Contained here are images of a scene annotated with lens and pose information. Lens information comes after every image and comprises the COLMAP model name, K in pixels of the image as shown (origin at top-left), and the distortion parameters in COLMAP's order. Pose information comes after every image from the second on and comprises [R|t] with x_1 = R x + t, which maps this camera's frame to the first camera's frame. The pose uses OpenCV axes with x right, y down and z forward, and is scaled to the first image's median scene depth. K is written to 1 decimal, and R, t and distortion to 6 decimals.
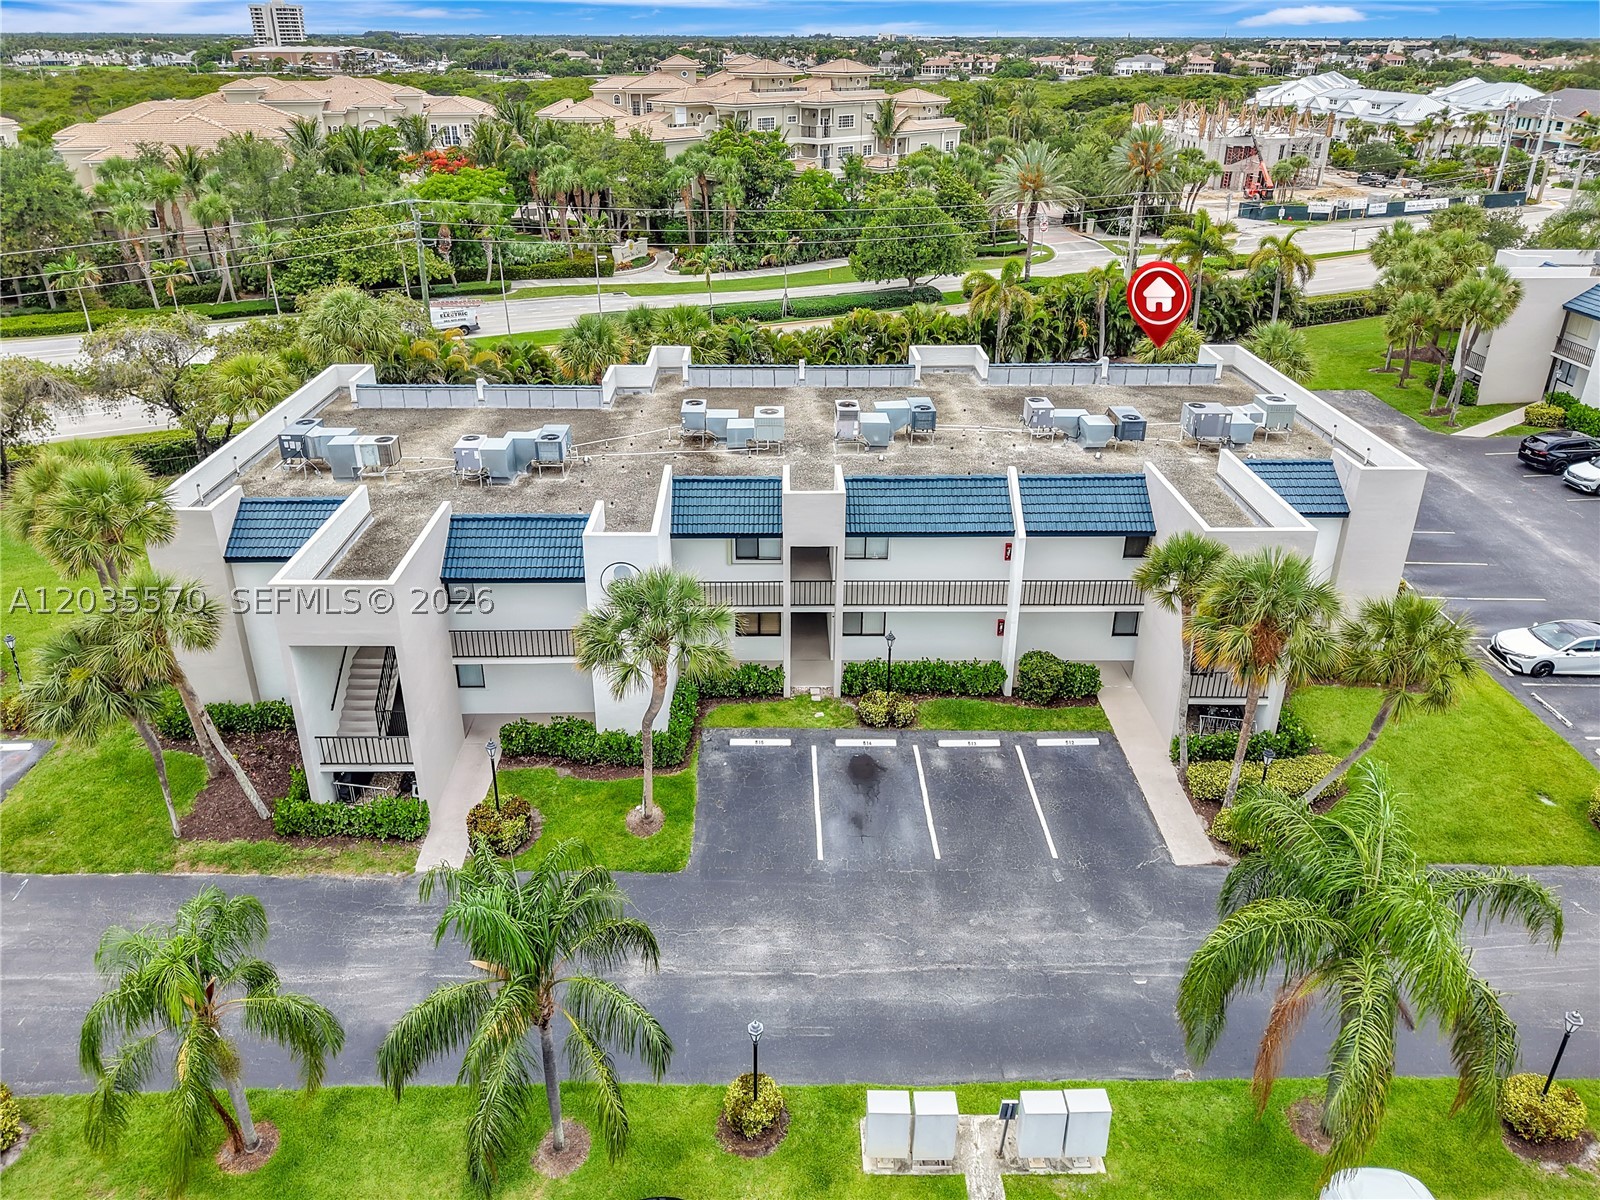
lens RADIAL K [[1093.8, 0, 781.1], [0, 1093.8, 515.0], [0, 0, 1]] dist [0.027083, -0.004667]
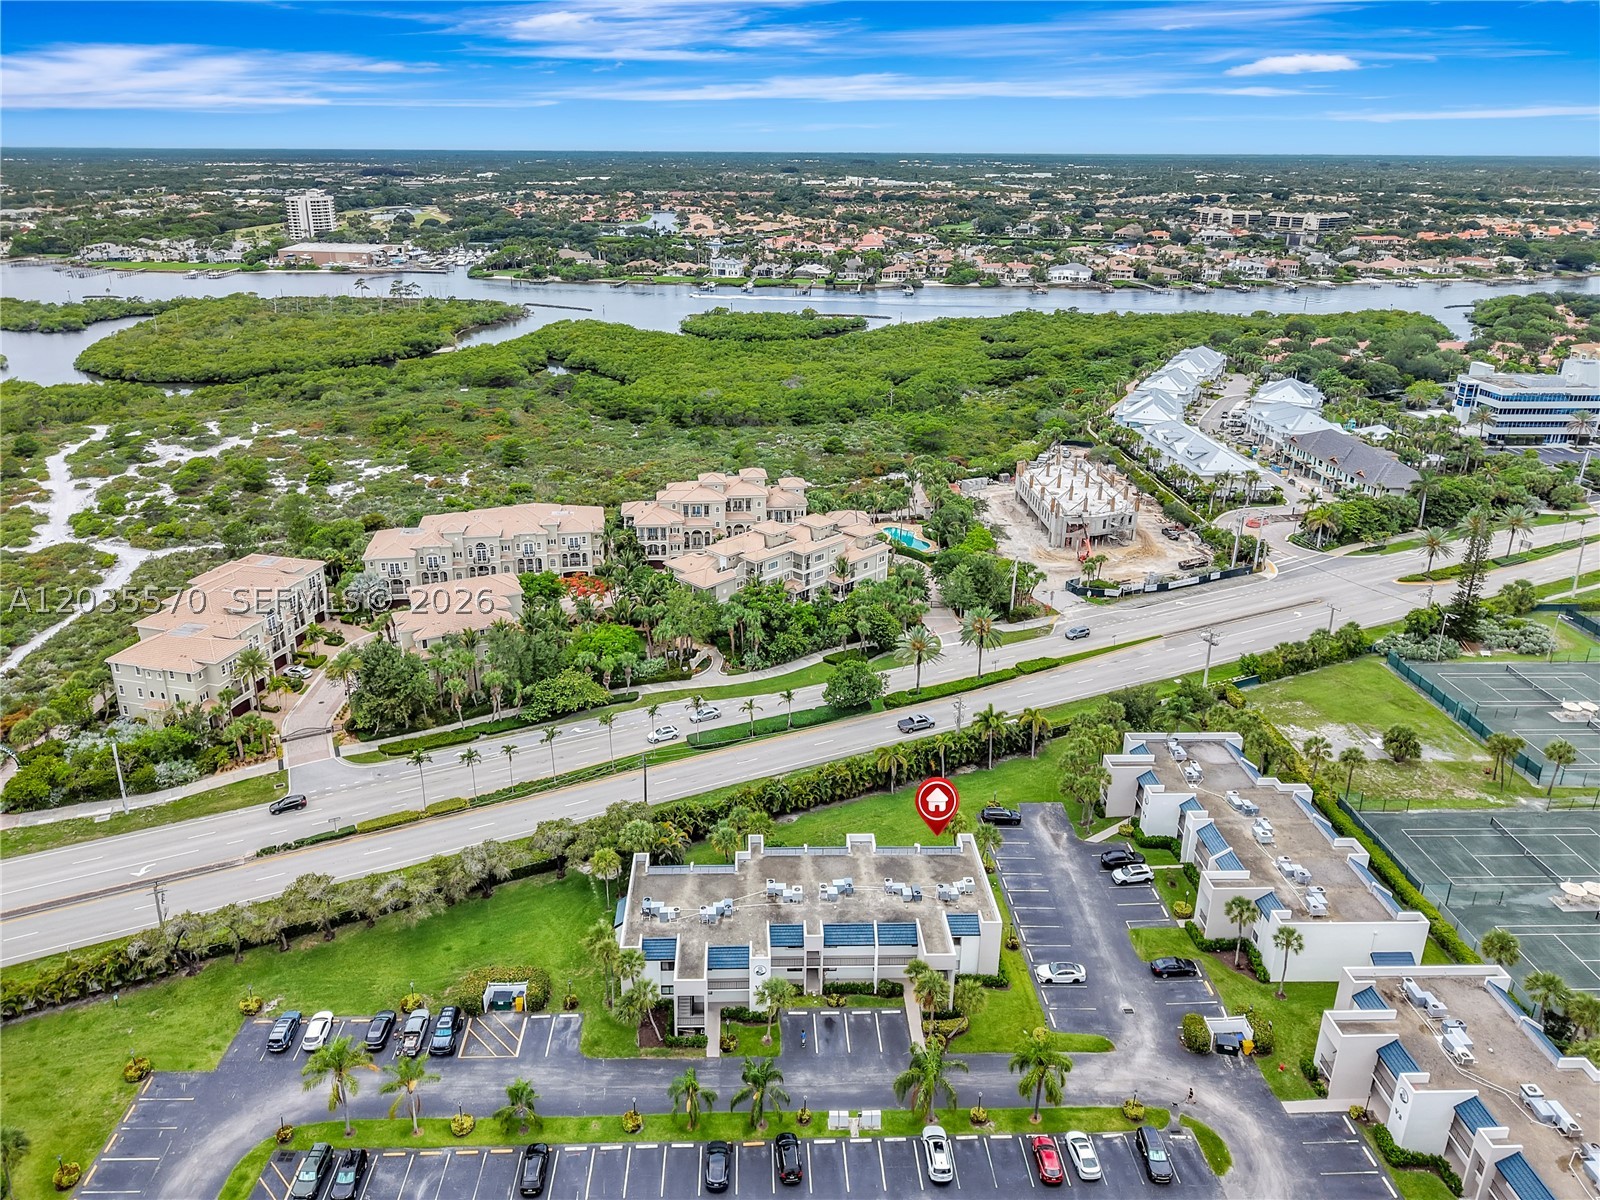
lens RADIAL K [[1085.8, 0, 769.7], [0, 1085.8, 548.8], [0, 0, 1]] dist [0.007667, -0.001448]
pose [[0.999875, 0.001069, 0.015780, -0.141594], [-0.000143, 0.998283, -0.058576, -0.897425], [-0.015815, 0.058566, 0.998158, -2.115676]]
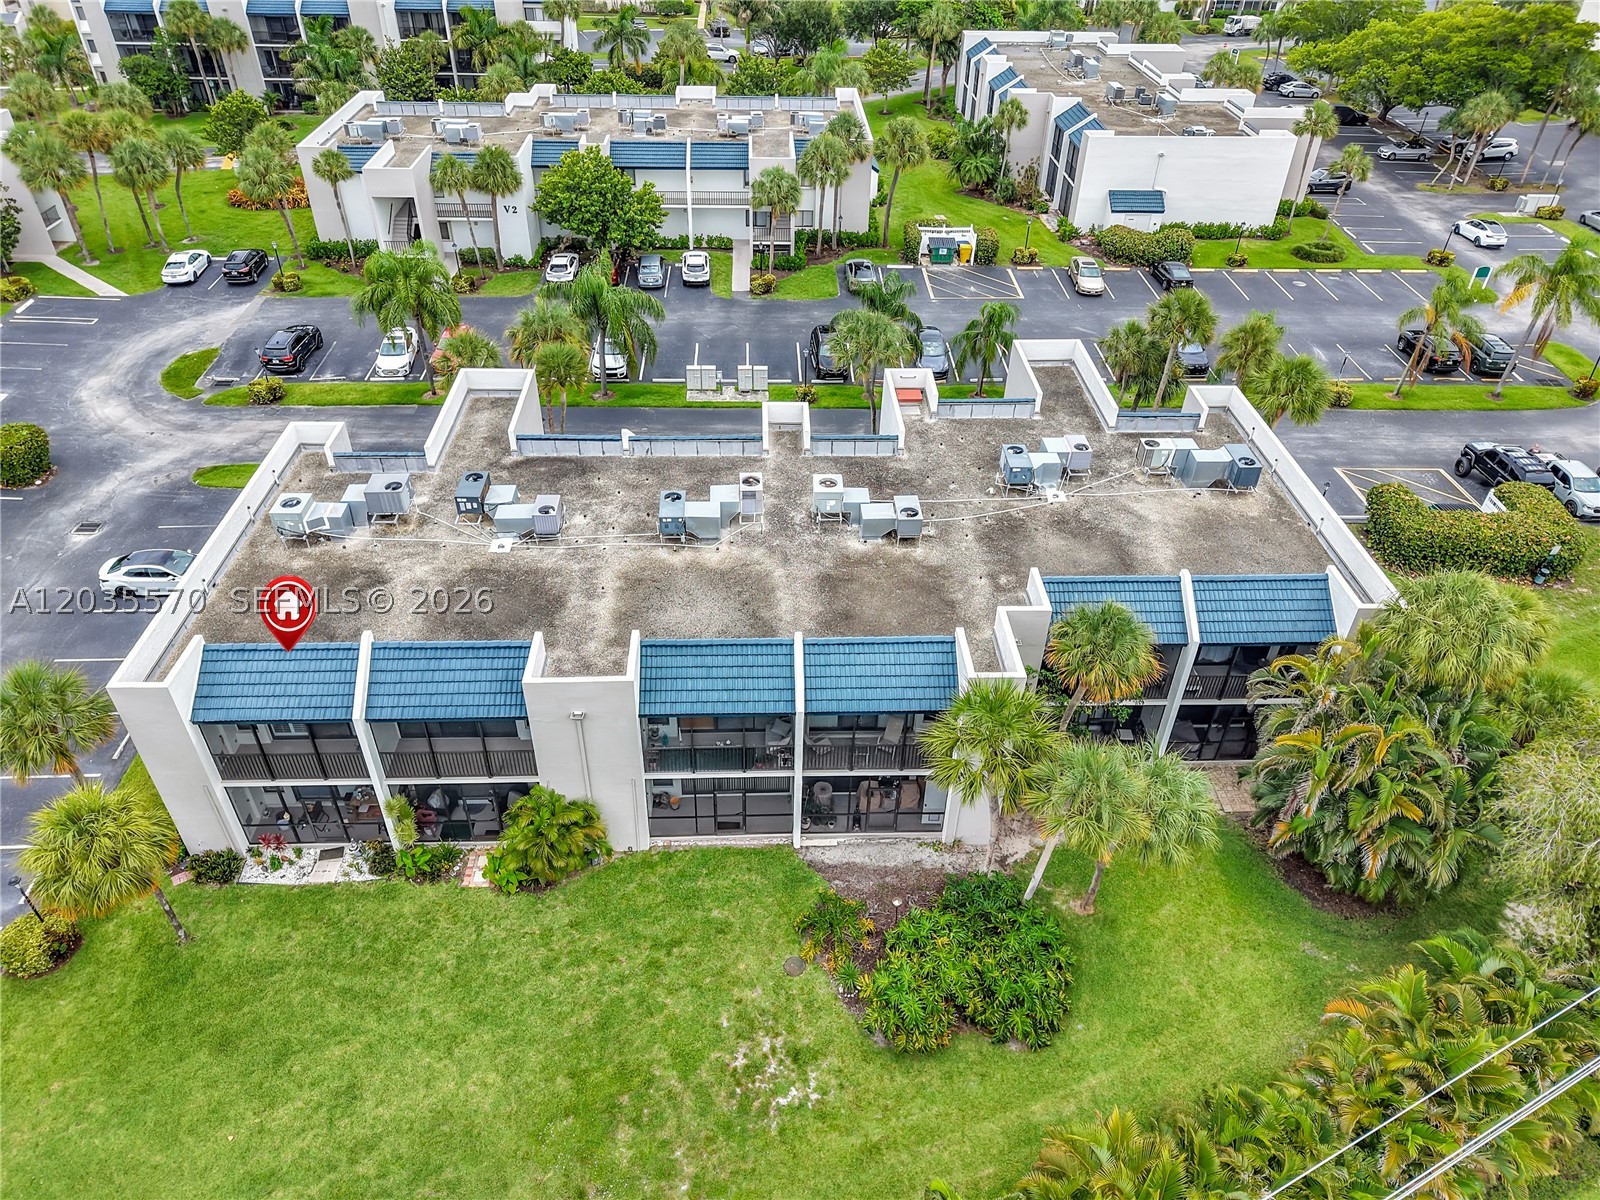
lens RADIAL K [[1083.3, 0, 797.6], [0, 1083.3, 593.8], [0, 0, 1]] dist [0.031968, -0.036952]
pose [[-0.999353, 0.004276, -0.035703, 0.056940], [-0.029014, 0.490626, 0.870887, -0.973252], [0.021241, 0.871360, -0.490185, 1.672794]]
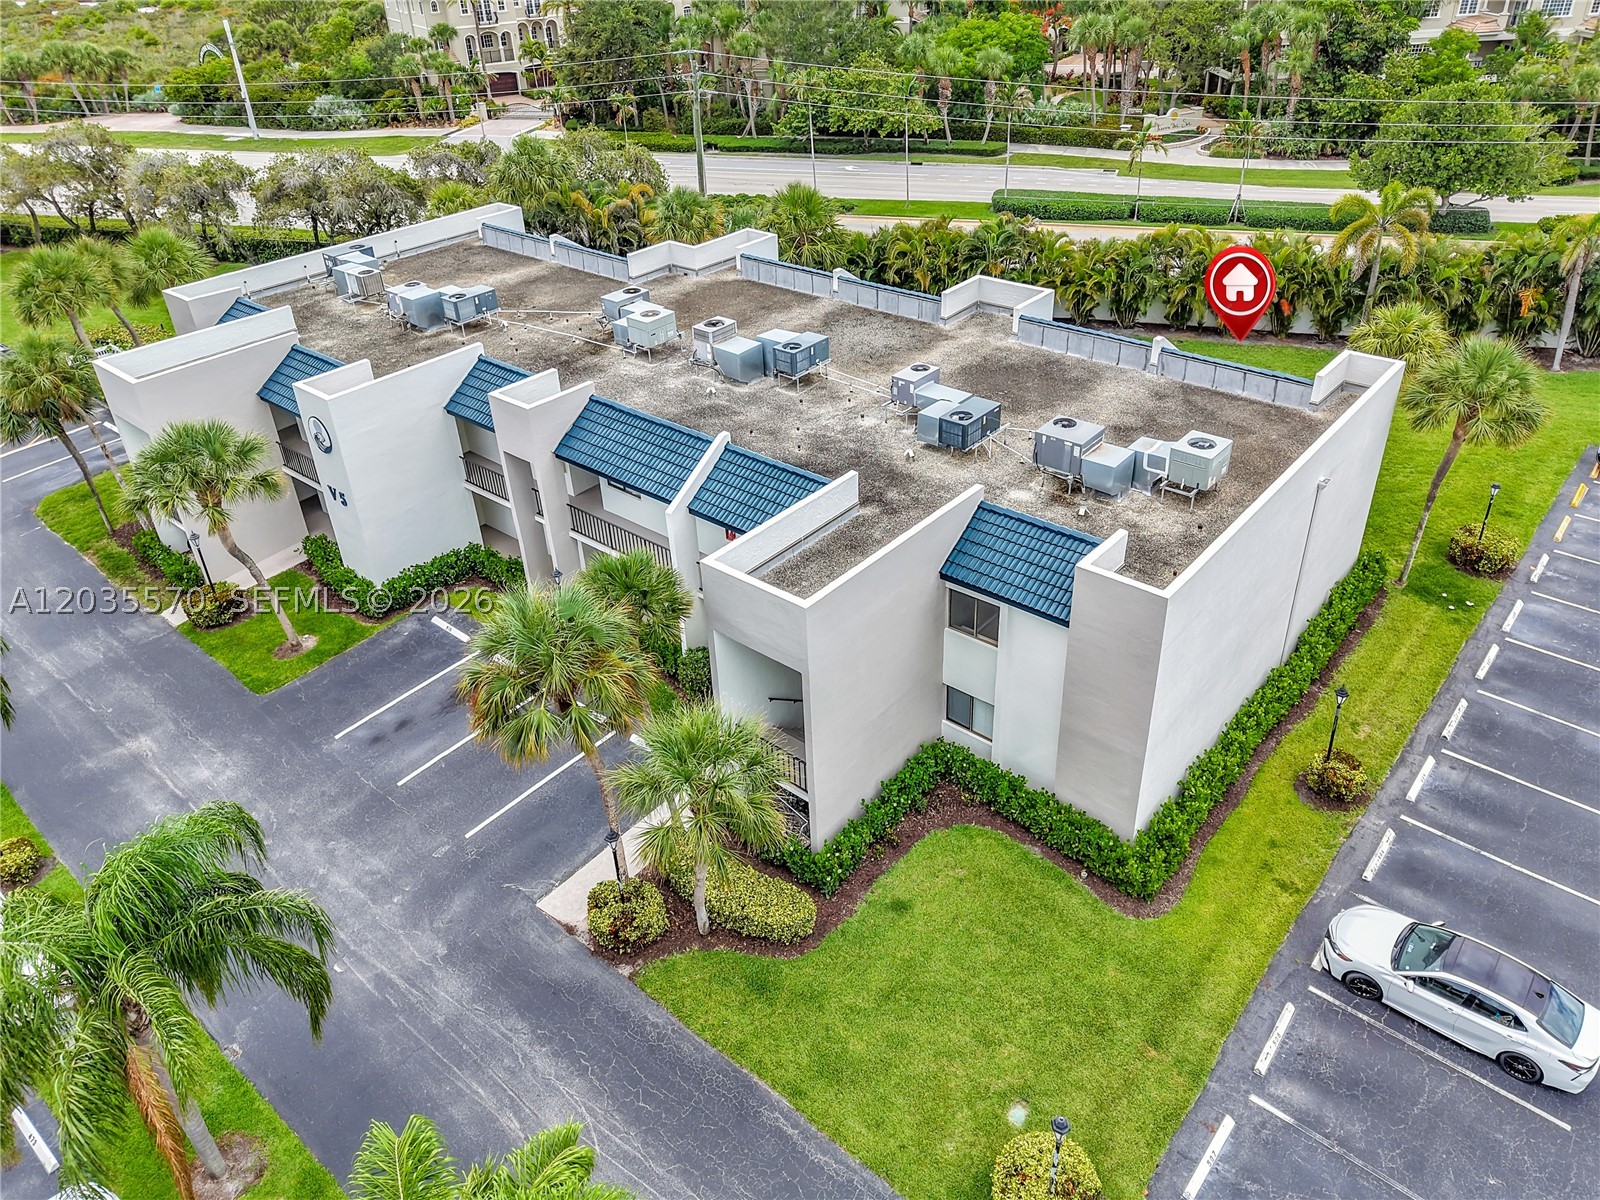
lens RADIAL K [[1126.1, 0, 821.6], [0, 1126.1, 550.8], [0, 0, 1]] dist [0.000317, 0.000107]
pose [[0.759249, 0.311566, -0.571373, 0.747701], [-0.224183, 0.949432, 0.219821, -0.155231], [0.610969, -0.038807, 0.790703, 0.347670]]
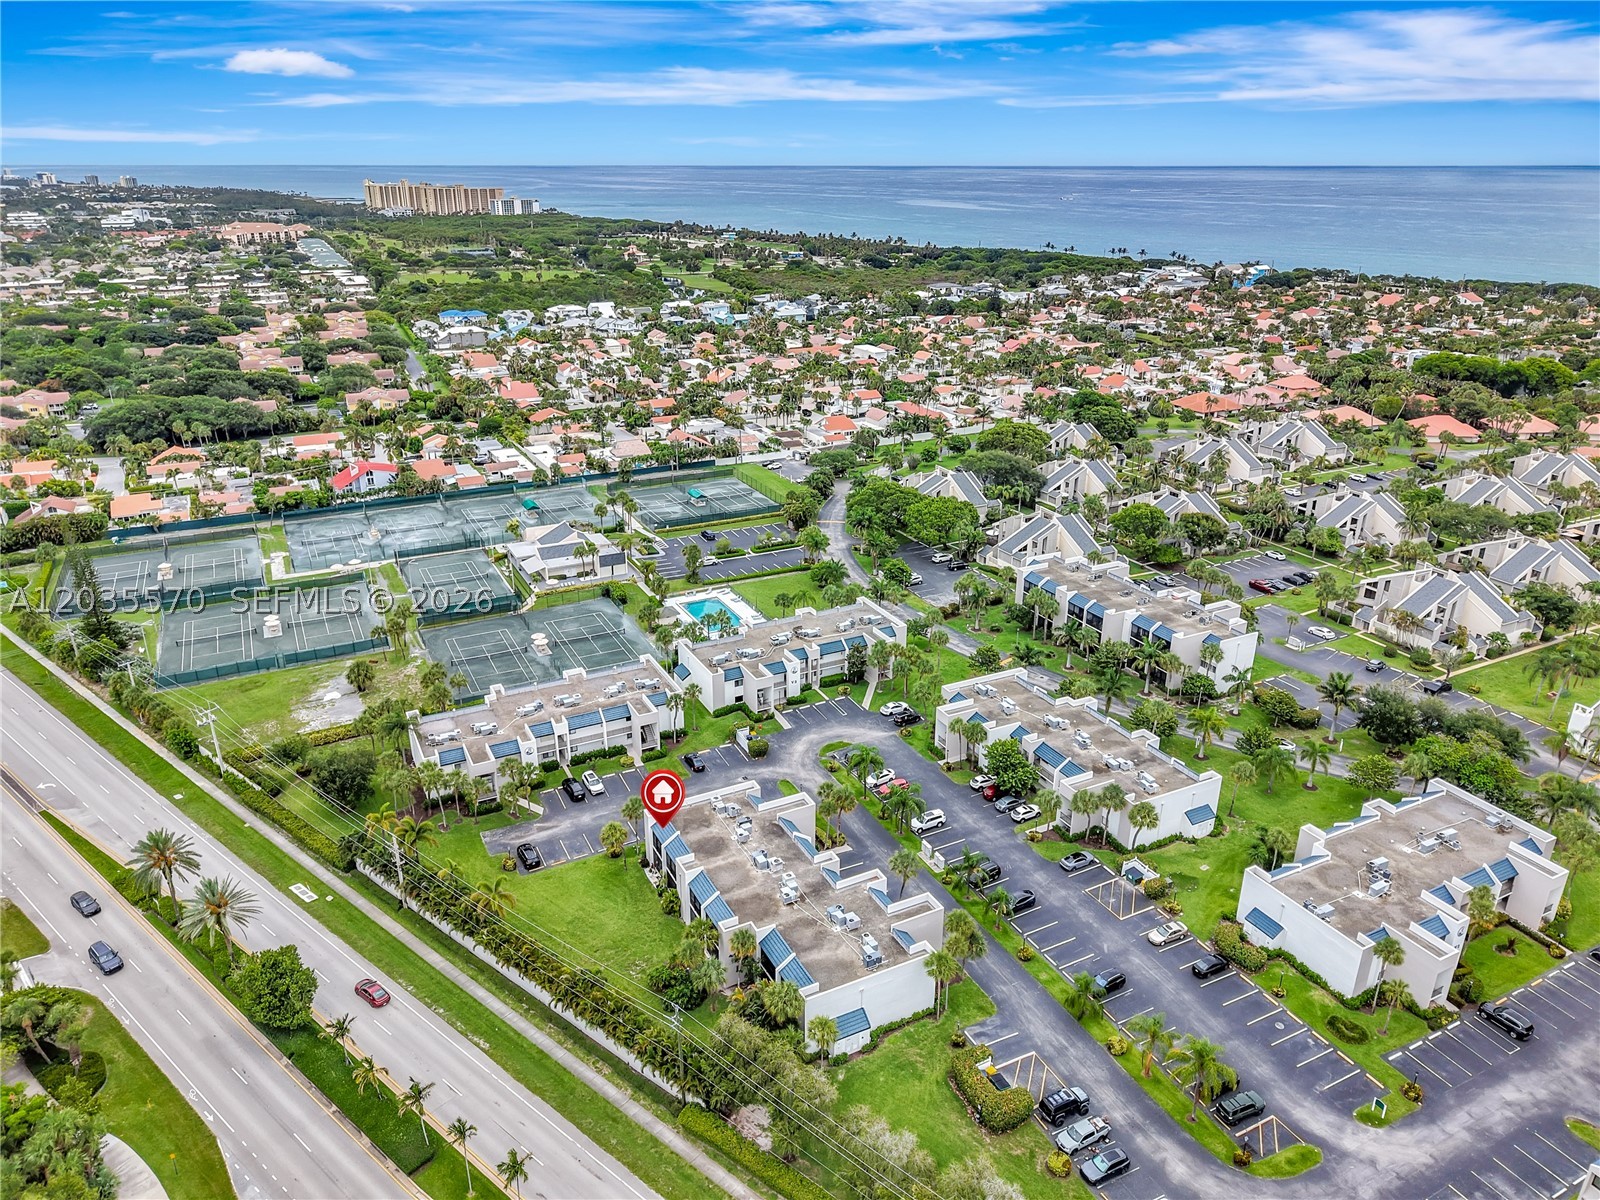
lens RADIAL K [[1073.2, 0, 798.8], [0, 1073.2, 579.4], [0, 0, 1]] dist [0.031686, -0.062257]
pose [[-0.445355, -0.322126, 0.835400, -2.515614], [0.352291, 0.794736, 0.494253, -2.470725], [-0.823134, 0.514422, -0.240458, 1.361271]]
